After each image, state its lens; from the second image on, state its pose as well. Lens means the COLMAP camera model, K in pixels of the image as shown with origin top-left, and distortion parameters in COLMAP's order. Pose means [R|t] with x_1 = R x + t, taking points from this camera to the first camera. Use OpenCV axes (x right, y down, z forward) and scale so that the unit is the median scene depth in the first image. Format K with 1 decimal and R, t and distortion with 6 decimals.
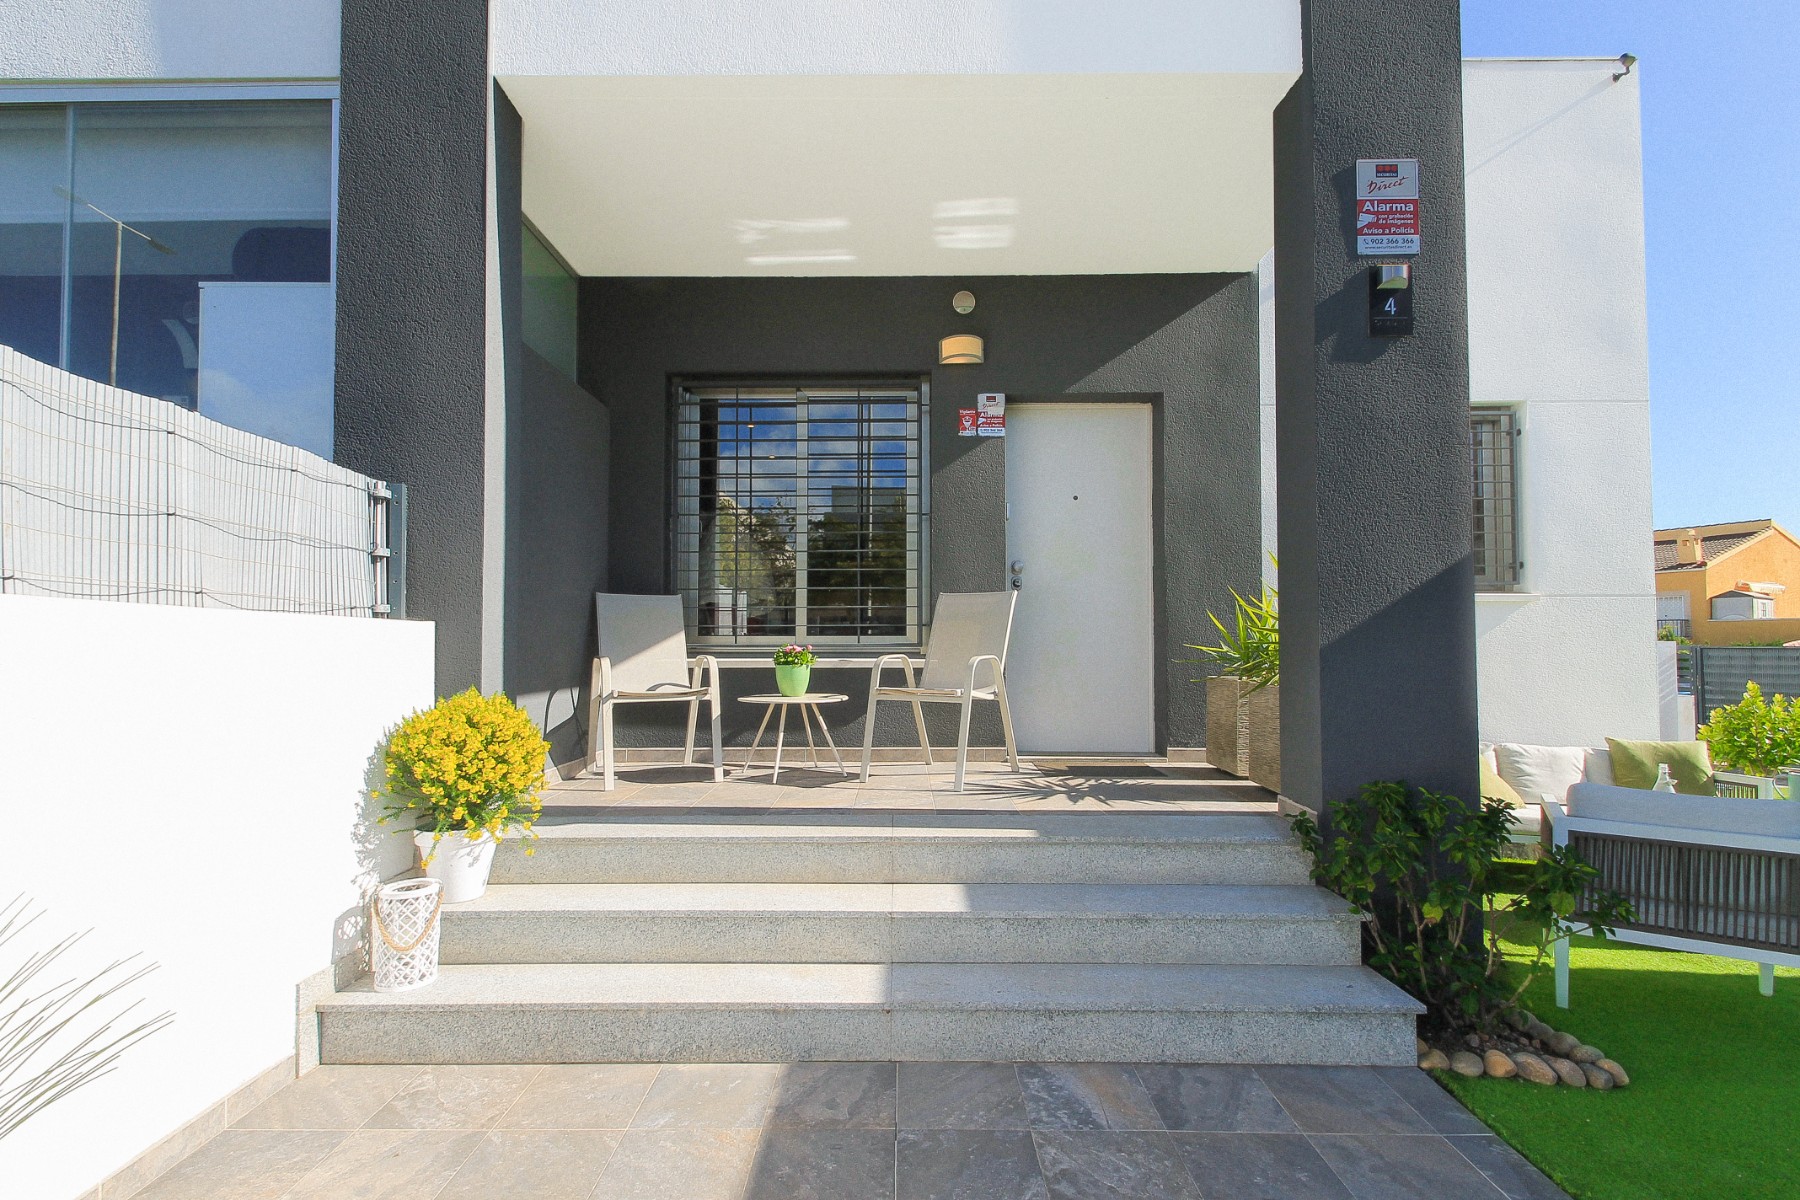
lens RADIAL K [[848.2, 0, 899.5], [0, 848.2, 615.3], [0, 0, 1]] dist [0.048153, -0.023731]
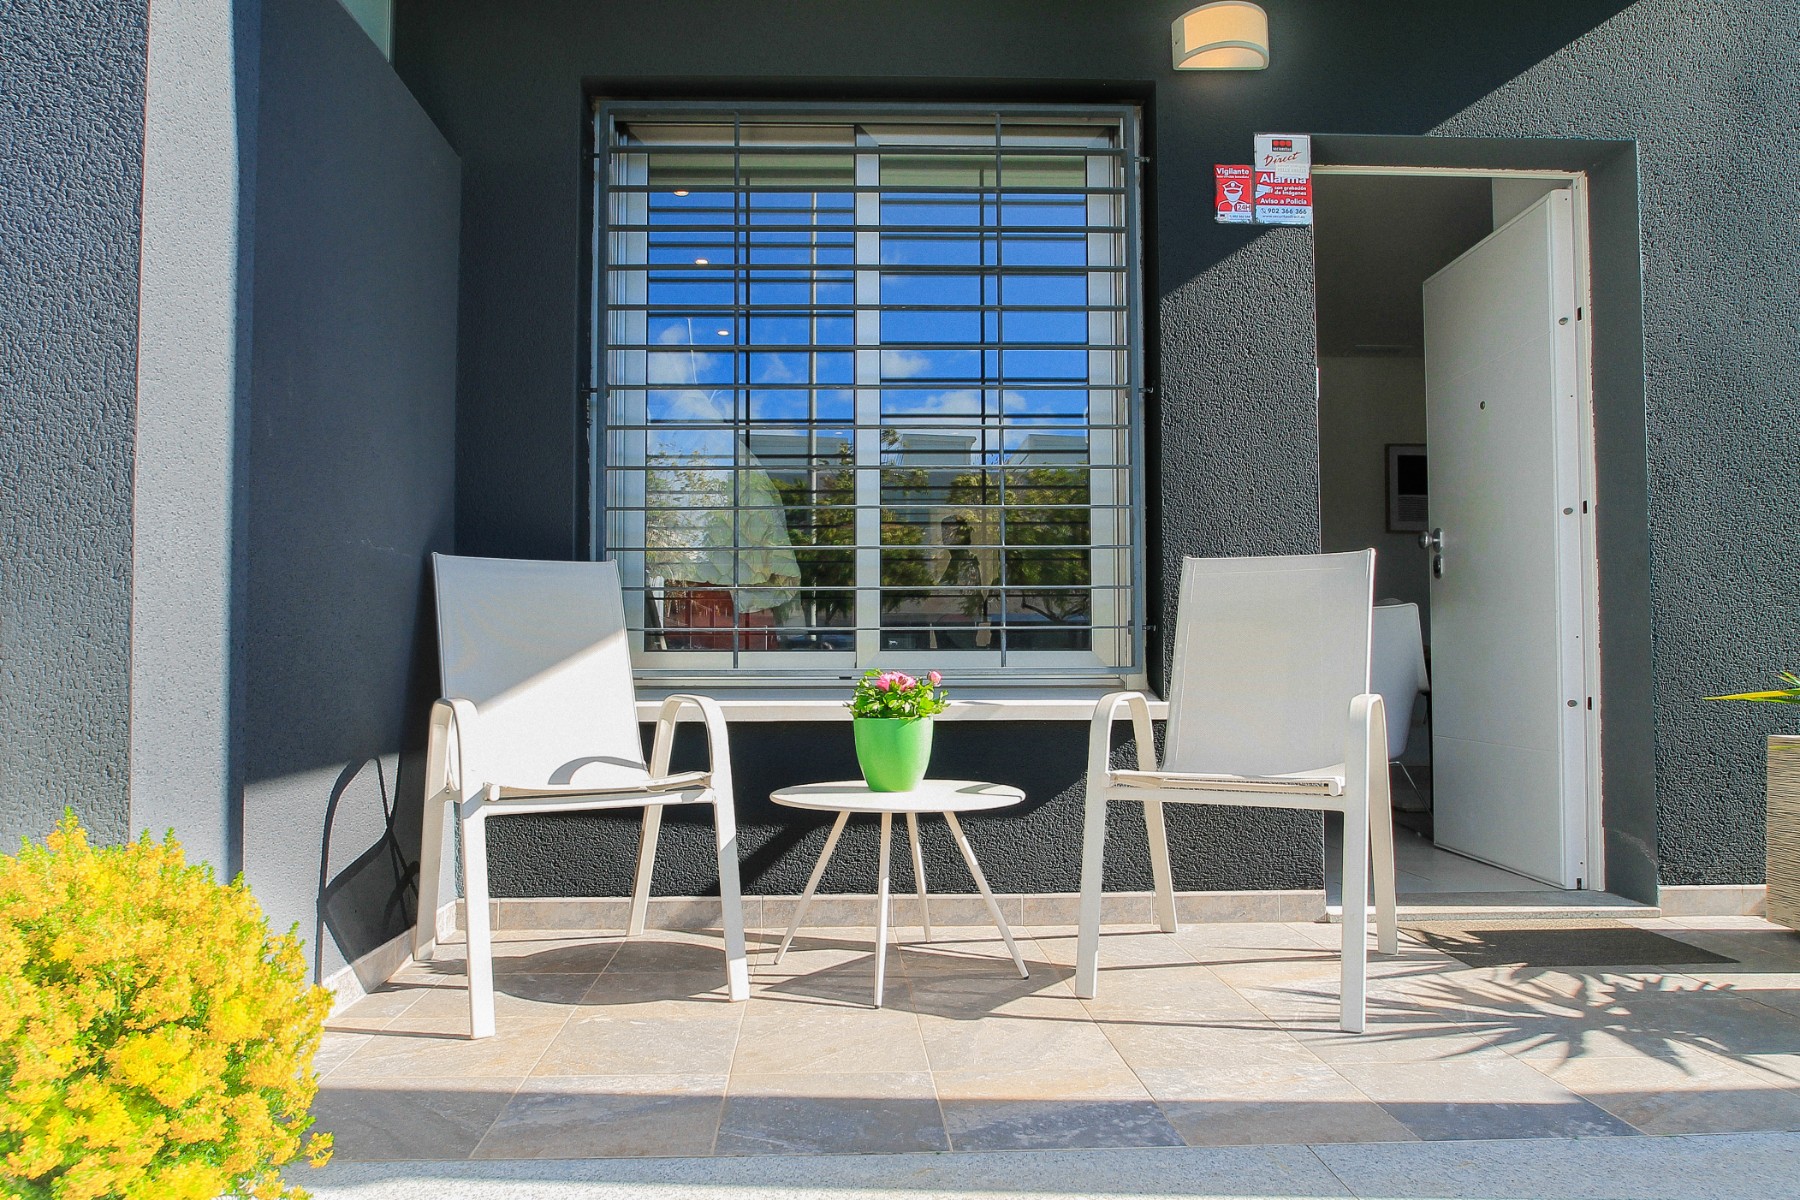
lens RADIAL K [[1219.2, 0, 861.9], [0, 1219.2, 630.1], [0, 0, 1]] dist [-0.122252, 0.181406]
pose [[0.999058, -0.000659, 0.043382, -0.170585], [0.000612, 0.999999, 0.001108, 0.013964], [-0.043383, -0.001080, 0.999058, 0.390998]]
